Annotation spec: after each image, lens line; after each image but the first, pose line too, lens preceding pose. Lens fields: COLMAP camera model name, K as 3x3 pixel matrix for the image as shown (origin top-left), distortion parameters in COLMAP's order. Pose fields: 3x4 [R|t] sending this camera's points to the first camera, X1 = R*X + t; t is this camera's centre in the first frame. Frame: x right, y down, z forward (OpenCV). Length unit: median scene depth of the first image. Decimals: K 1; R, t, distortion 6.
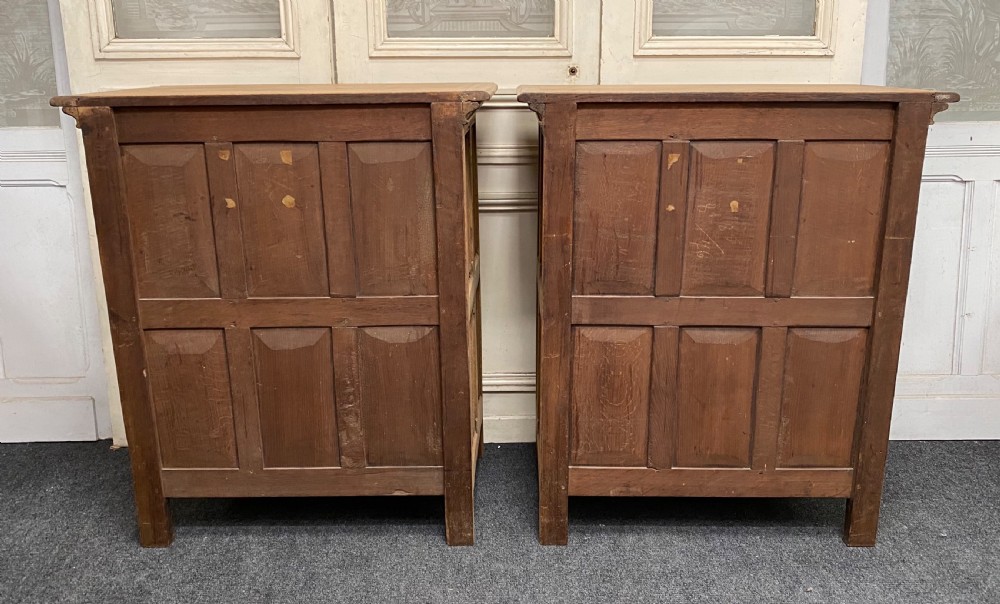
lens RADIAL K [[835.2, 0, 508.1], [0, 835.2, 275.7], [0, 0, 1]] dist [0.019863, -0.003625]
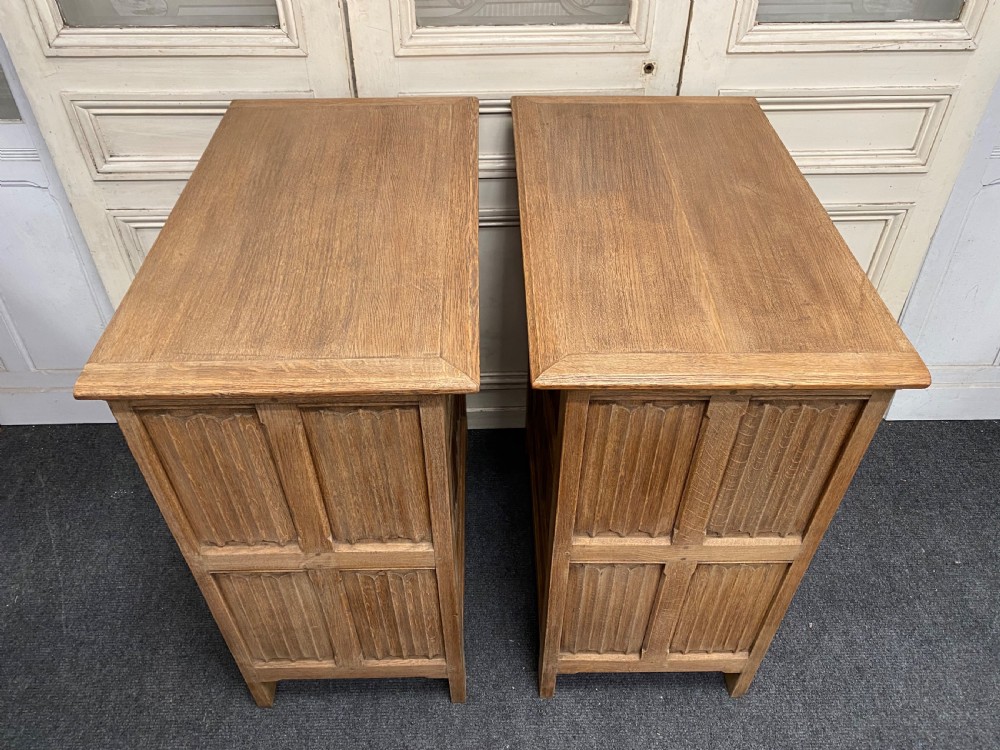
lens RADIAL K [[773.1, 0, 501.6], [0, 773.1, 371.8], [0, 0, 1]] dist [0.003964, 0.015648]
pose [[0.999841, -0.005253, 0.017066, -0.078915], [-0.003252, 0.886216, 0.463261, -0.334982], [-0.017558, -0.463242, 0.886058, 0.210099]]
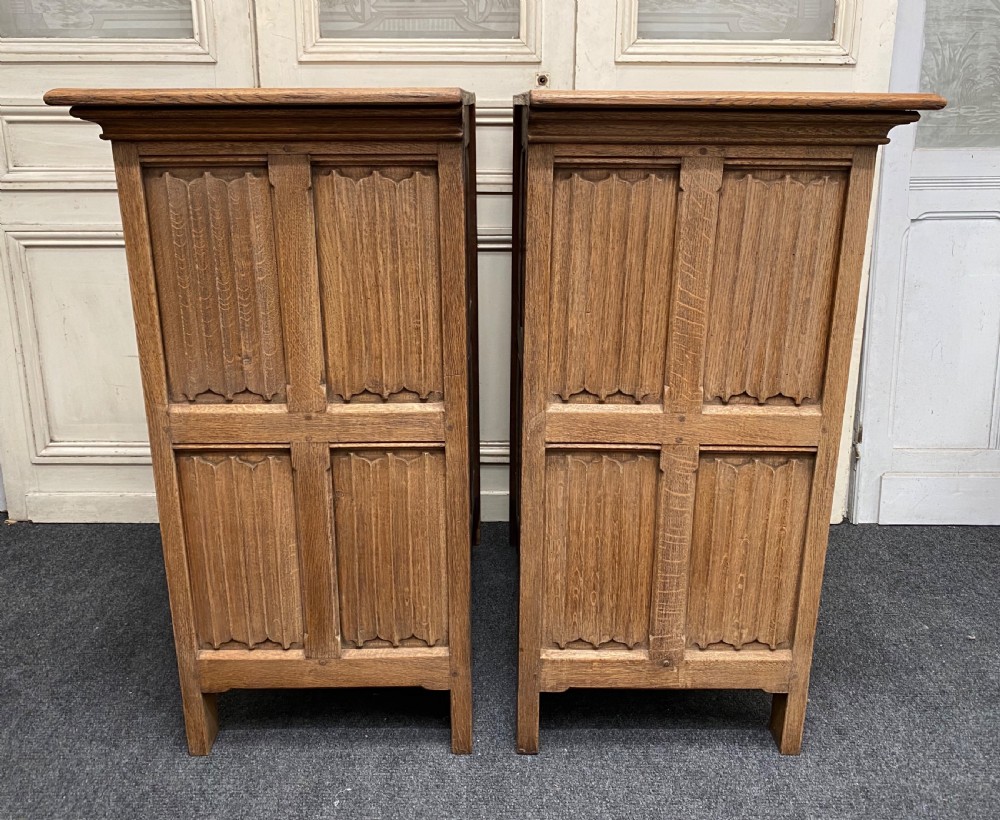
lens RADIAL K [[904.8, 0, 502.0], [0, 904.8, 373.4], [0, 0, 1]] dist [0.002542, 0.026327]
pose [[0.999850, 0.010569, -0.013691, 0.053475], [-0.010120, 0.999422, 0.032469, 0.018601], [0.014026, -0.032325, 0.999379, 0.087096]]
